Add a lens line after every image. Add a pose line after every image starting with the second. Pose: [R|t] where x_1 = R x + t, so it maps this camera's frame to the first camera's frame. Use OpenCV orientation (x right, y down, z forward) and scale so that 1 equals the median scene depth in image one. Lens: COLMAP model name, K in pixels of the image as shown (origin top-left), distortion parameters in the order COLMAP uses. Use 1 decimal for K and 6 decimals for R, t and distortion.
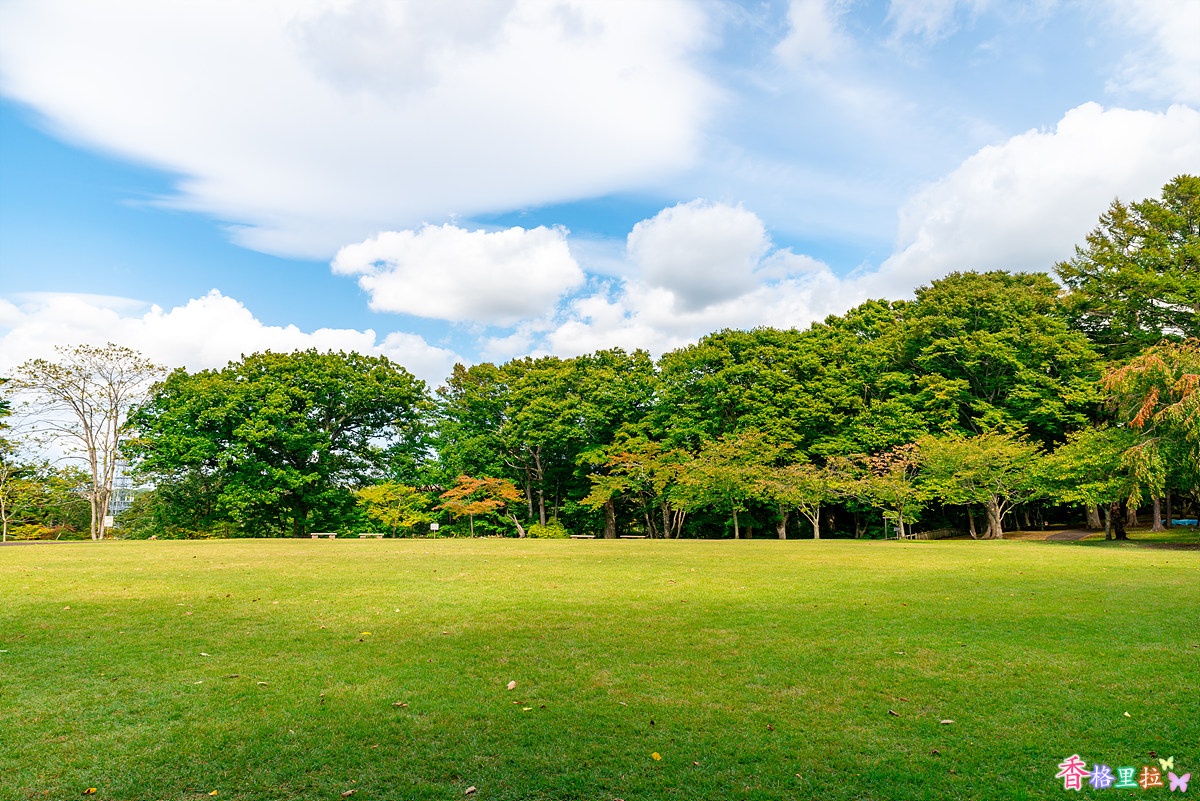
lens RADIAL K [[831.8, 0, 584.7], [0, 831.8, 393.7], [0, 0, 1]] dist [0.028320, -0.002027]
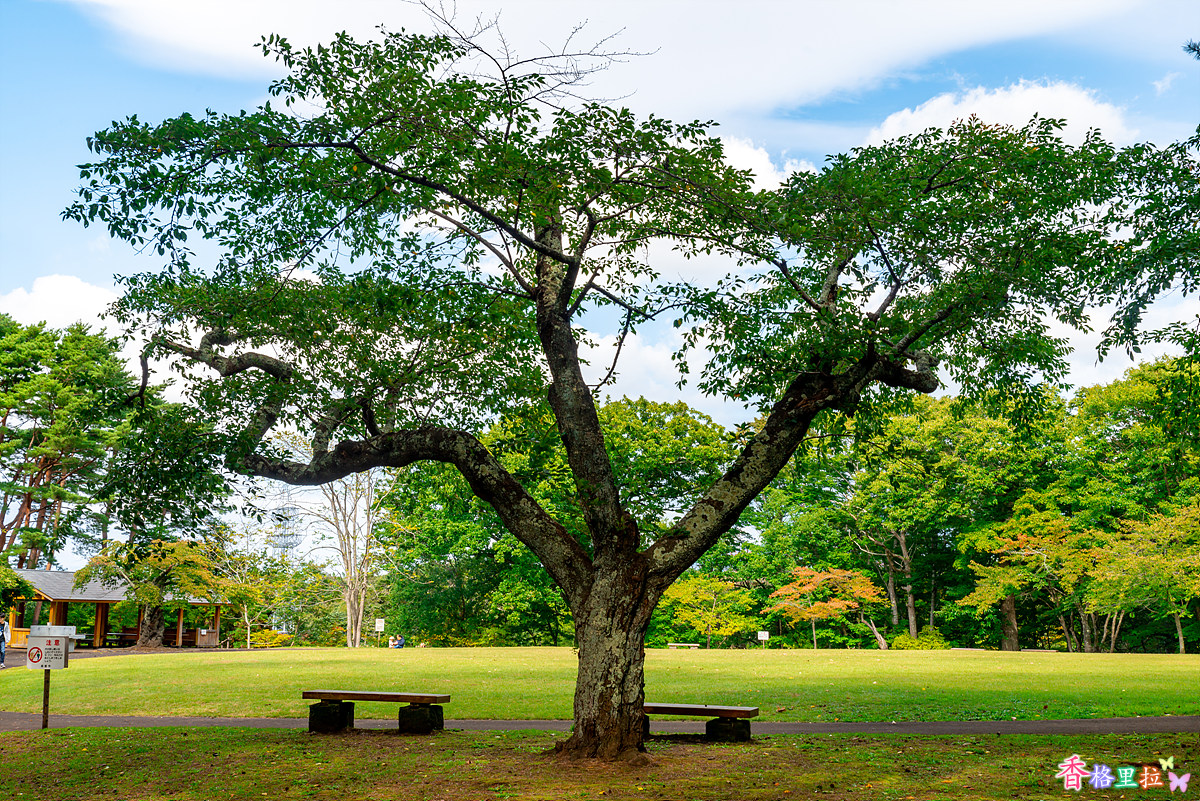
lens RADIAL K [[1434.4, 0, 603.2], [0, 1434.4, 408.2], [0, 0, 1]] dist [0.011947, 0.000000]
pose [[0.964844, -0.036306, -0.260305, 0.022662], [0.035172, 0.999341, -0.009011, -0.037093], [0.260460, -0.000461, 0.965484, -0.275297]]
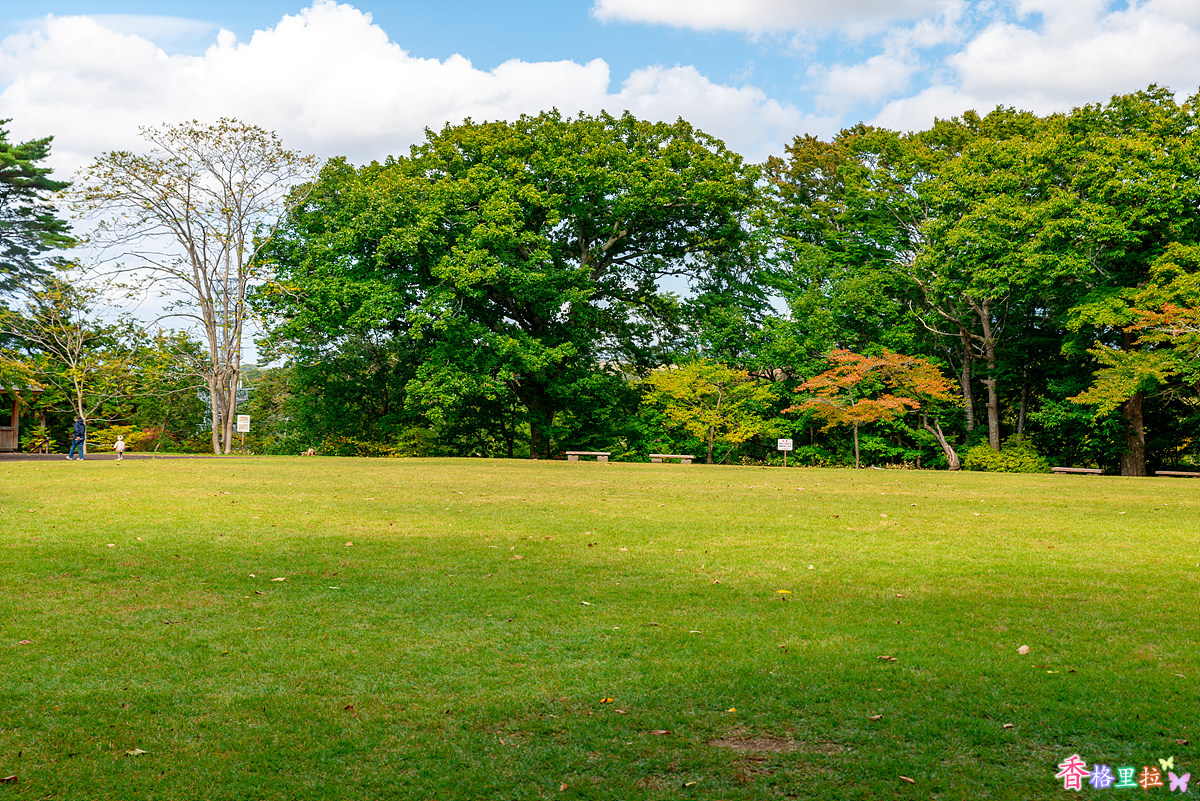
lens RADIAL K [[1671.7, 0, 580.1], [0, 1671.7, 415.6], [0, 0, 1]] dist [0.024881, 0.000000]
pose [[0.958757, 0.014441, -0.283858, -0.003758], [0.025214, 0.990449, 0.135553, -0.006672], [0.283105, -0.137120, 0.949236, -0.044925]]
